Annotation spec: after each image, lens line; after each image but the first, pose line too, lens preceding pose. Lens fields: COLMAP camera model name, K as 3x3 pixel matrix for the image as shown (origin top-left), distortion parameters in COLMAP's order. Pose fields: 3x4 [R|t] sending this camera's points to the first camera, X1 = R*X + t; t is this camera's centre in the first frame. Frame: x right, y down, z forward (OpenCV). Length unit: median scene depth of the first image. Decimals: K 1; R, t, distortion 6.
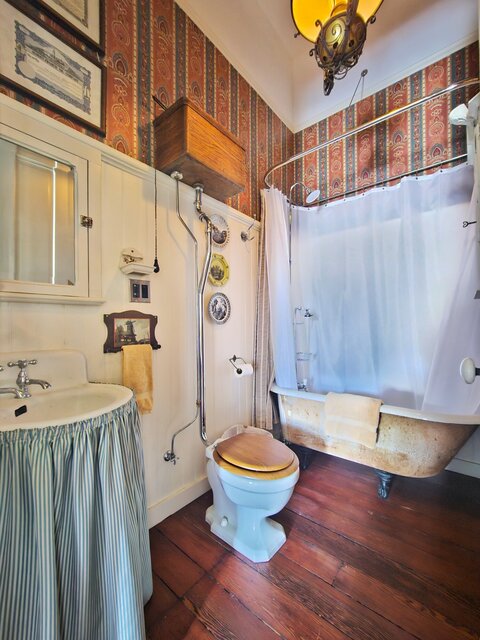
lens RADIAL K [[259.4, 0, 241.5], [0, 259.4, 320.1], [0, 0, 1]] dist [-0.002614, -0.000039]
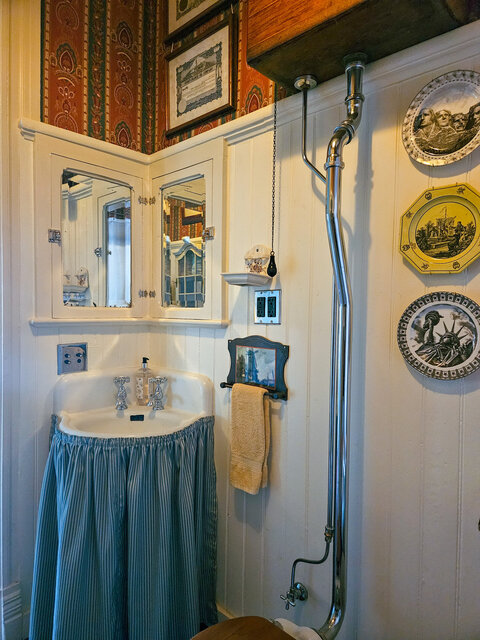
lens RADIAL K [[424.7, 0, 241.1], [0, 424.7, 321.8], [0, 0, 1]] dist [0.034441, -0.034806]
pose [[-0.060321, 0.050931, -0.996879, 0.717821], [0.010566, 0.998674, 0.050383, -0.131584], [0.998123, -0.007494, -0.060779, 1.018882]]
